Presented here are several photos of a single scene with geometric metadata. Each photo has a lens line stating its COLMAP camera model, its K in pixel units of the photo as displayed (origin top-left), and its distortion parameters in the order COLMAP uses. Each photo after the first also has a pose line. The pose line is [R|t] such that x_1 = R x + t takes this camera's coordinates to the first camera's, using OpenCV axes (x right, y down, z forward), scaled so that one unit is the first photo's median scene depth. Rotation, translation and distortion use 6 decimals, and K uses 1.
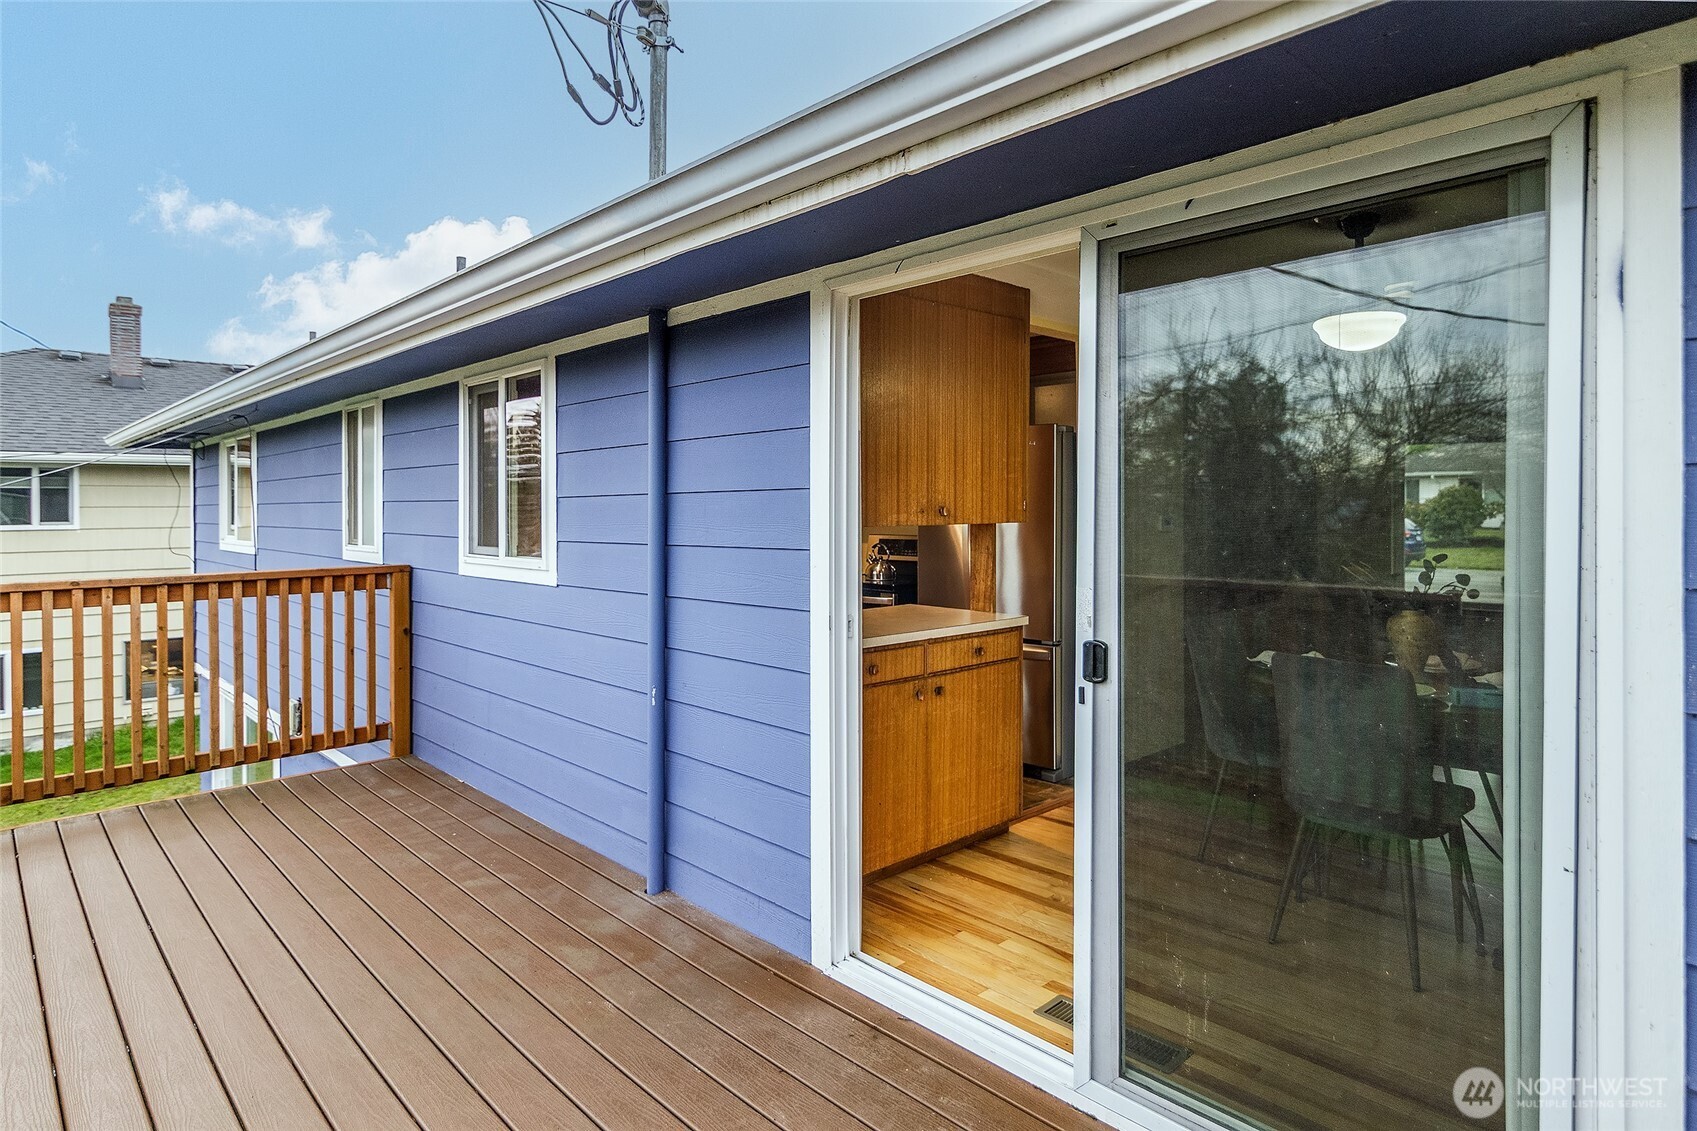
lens RADIAL K [[943.1, 0, 855.5], [0, 943.1, 507.5], [0, 0, 1]] dist [-0.000209, -0.002035]
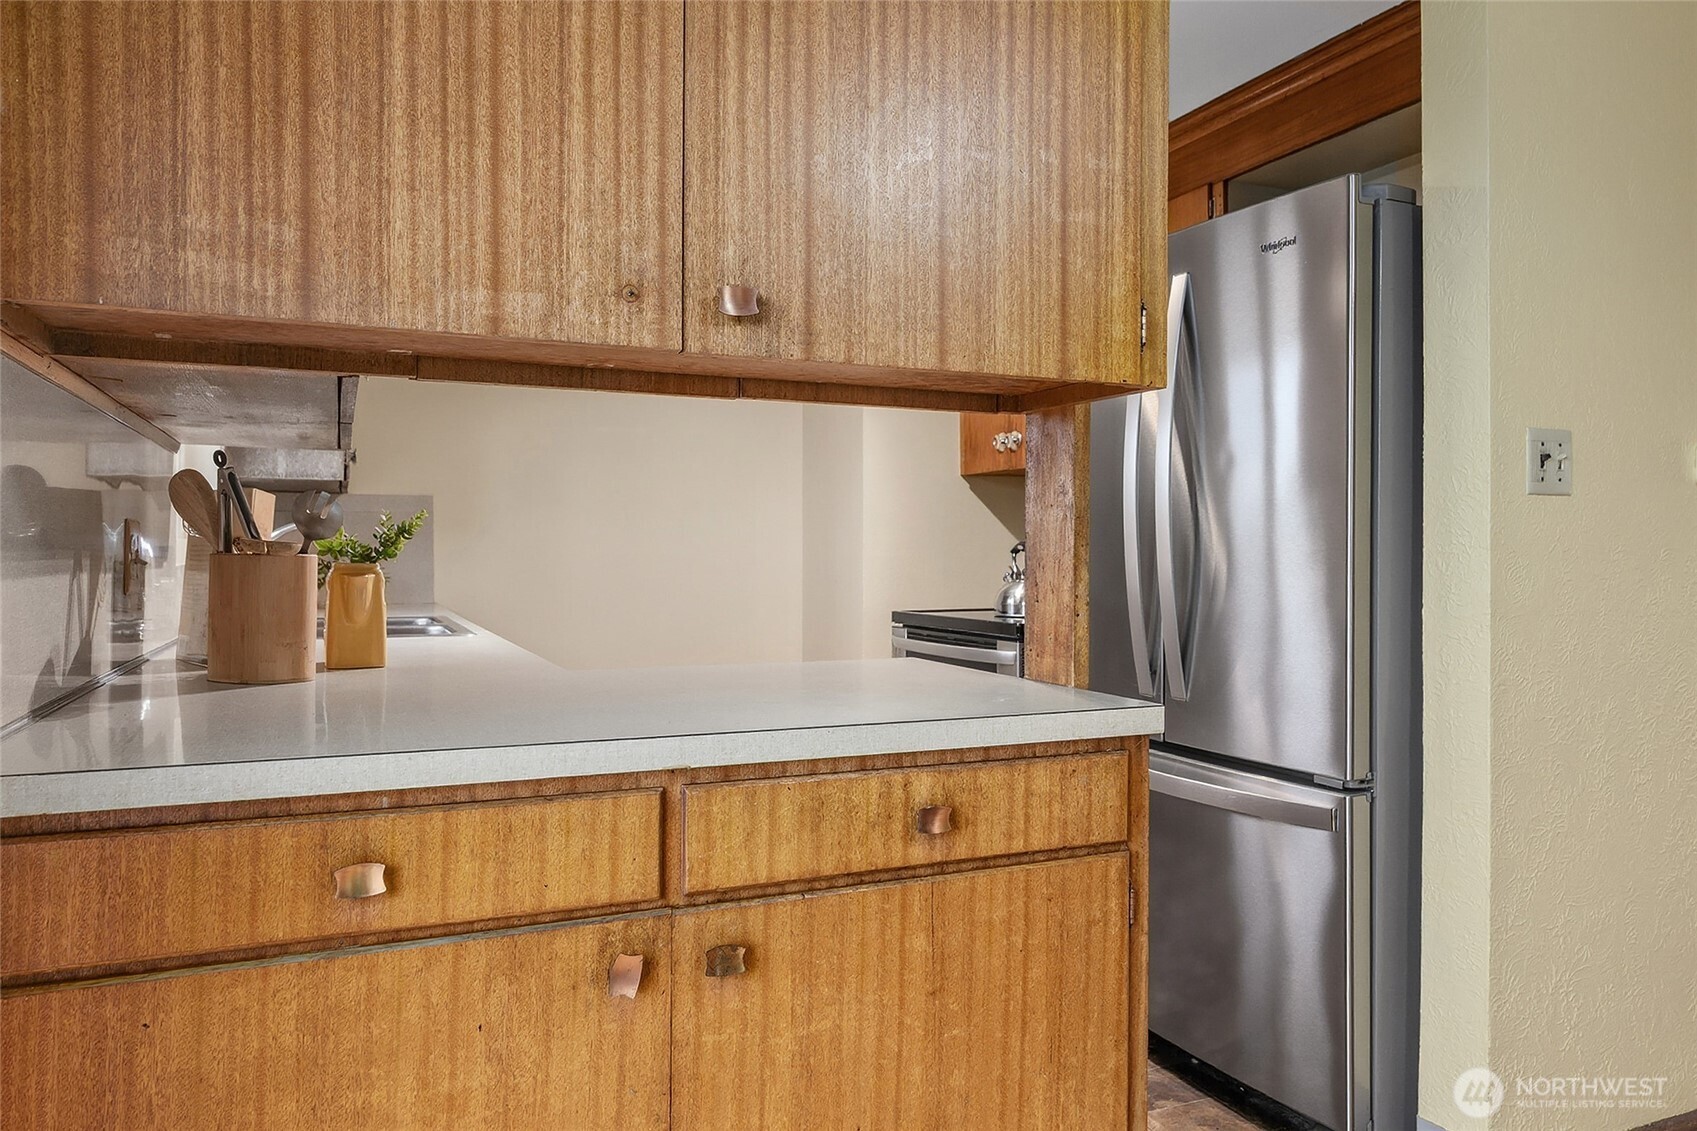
lens RADIAL K [[1146.8, 0, 849.3], [0, 1146.8, 545.8], [0, 0, 1]] dist [0.036638, -0.000306]
pose [[0.942535, 0.004973, -0.334072, 0.225681], [-0.007460, 0.999953, -0.006161, 0.073069], [0.334025, 0.008299, 0.942528, 0.671274]]
